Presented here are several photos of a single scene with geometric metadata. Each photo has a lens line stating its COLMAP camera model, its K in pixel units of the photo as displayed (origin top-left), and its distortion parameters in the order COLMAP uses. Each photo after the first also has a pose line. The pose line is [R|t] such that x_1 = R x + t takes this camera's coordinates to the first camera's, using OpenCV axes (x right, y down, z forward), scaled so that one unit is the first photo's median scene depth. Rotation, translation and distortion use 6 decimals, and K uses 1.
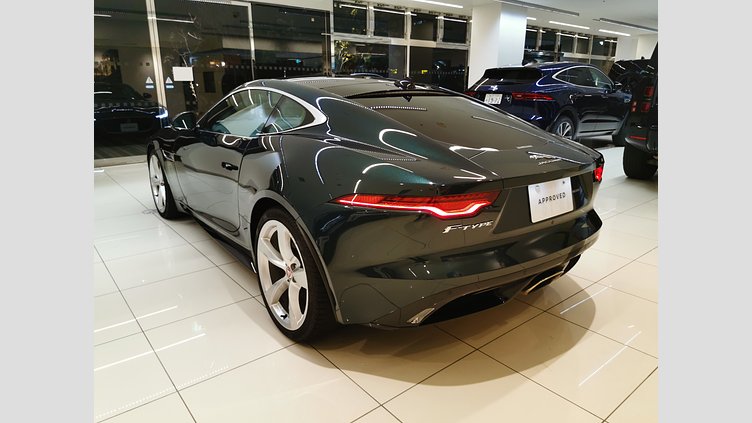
lens RADIAL K [[439.0, 0, 376.0], [0, 439.0, 211.5], [0, 0, 1]] dist [0.003396, 0.000427]
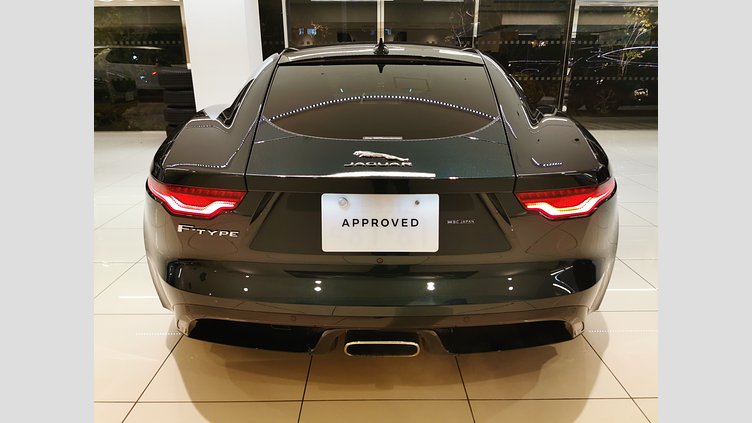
lens RADIAL K [[439.0, 0, 376.0], [0, 439.0, 211.5], [0, 0, 1]] dist [0.003396, 0.000427]
pose [[0.785515, 0.192722, -0.588068, 0.742047], [-0.168746, 0.980966, 0.096079, -0.102400], [0.595391, 0.023763, 0.803085, 0.482402]]
